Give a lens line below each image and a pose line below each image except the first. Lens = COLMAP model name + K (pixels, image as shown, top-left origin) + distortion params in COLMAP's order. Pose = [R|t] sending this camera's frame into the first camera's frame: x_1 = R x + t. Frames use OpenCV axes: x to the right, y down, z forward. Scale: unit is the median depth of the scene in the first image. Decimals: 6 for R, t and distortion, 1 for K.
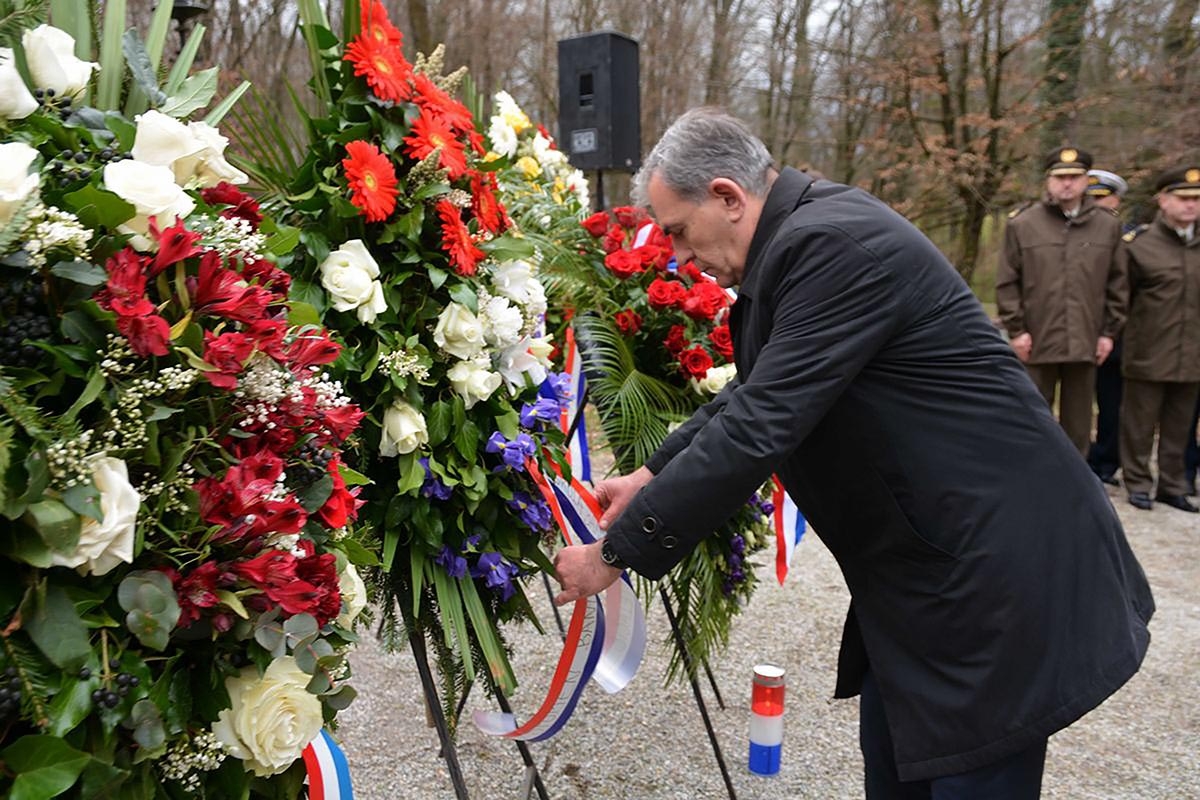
lens RADIAL K [[1179.3, 0, 600.0], [0, 1179.3, 400.0], [0, 0, 1]] dist [-0.035487, 0.025454]
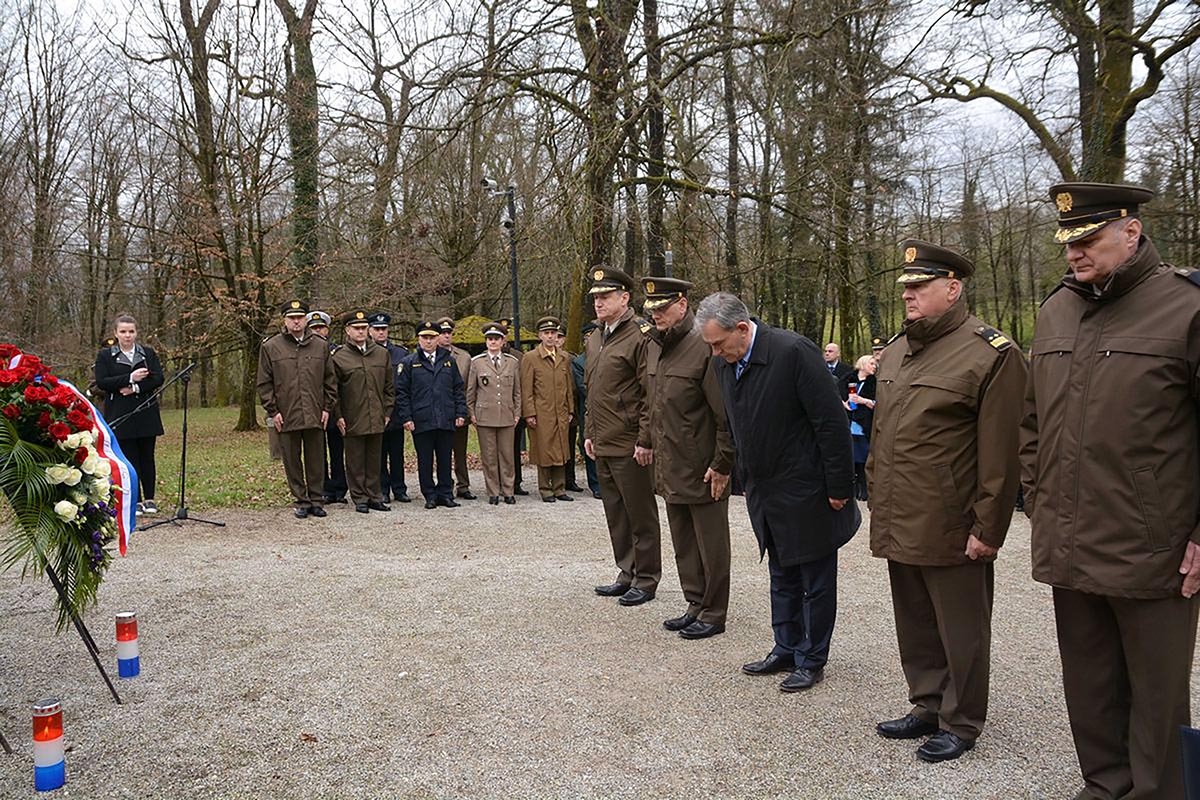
lens RADIAL K [[898.6, 0, 600.0], [0, 898.6, 400.0], [0, 0, 1]] dist [-0.125961, 0.093245]
pose [[0.786739, -0.071048, 0.613184, -0.070968], [0.126272, 0.990872, -0.047203, 0.081060], [-0.604233, 0.114564, 0.788529, -0.484636]]
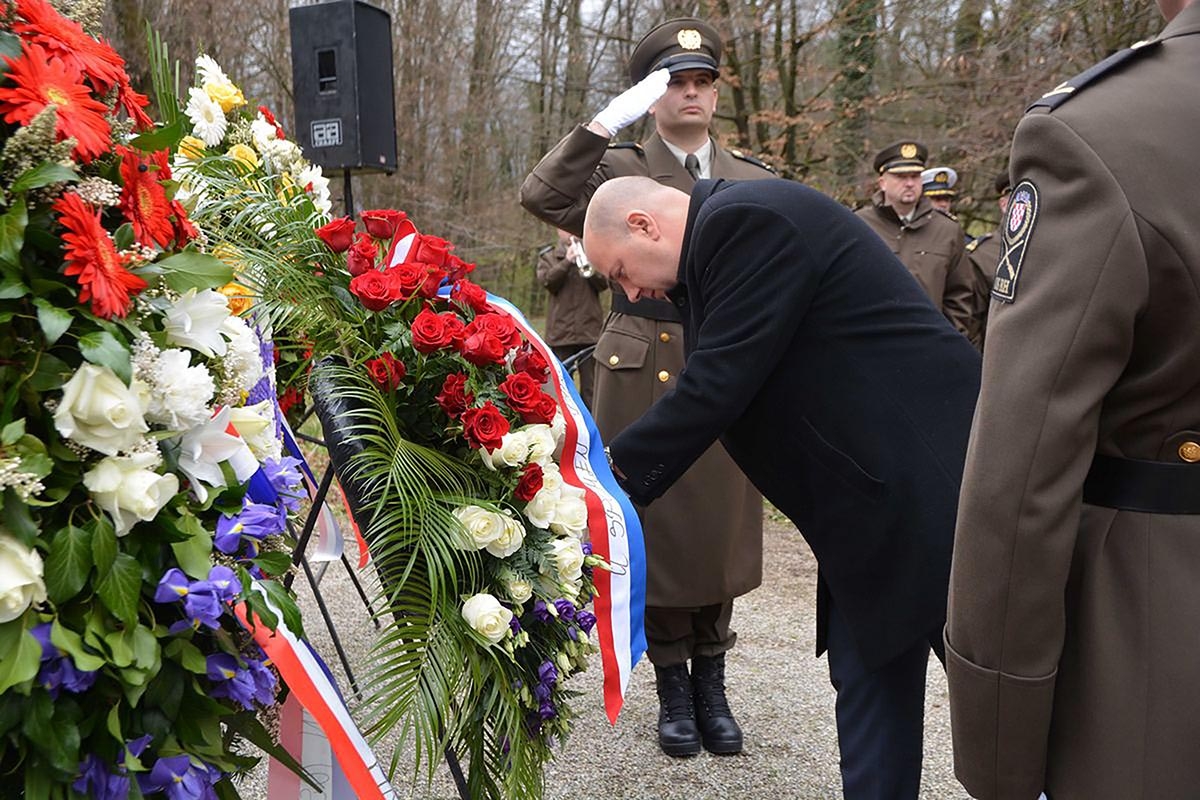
lens RADIAL K [[1307.5, 0, 600.0], [0, 1307.5, 400.0], [0, 0, 1]] dist [0.010637, 0.028928]
pose [[0.982857, -0.028416, 0.182168, 0.007029], [0.032482, 0.999284, -0.019379, -0.029320], [-0.181487, 0.024964, 0.983077, 0.203976]]
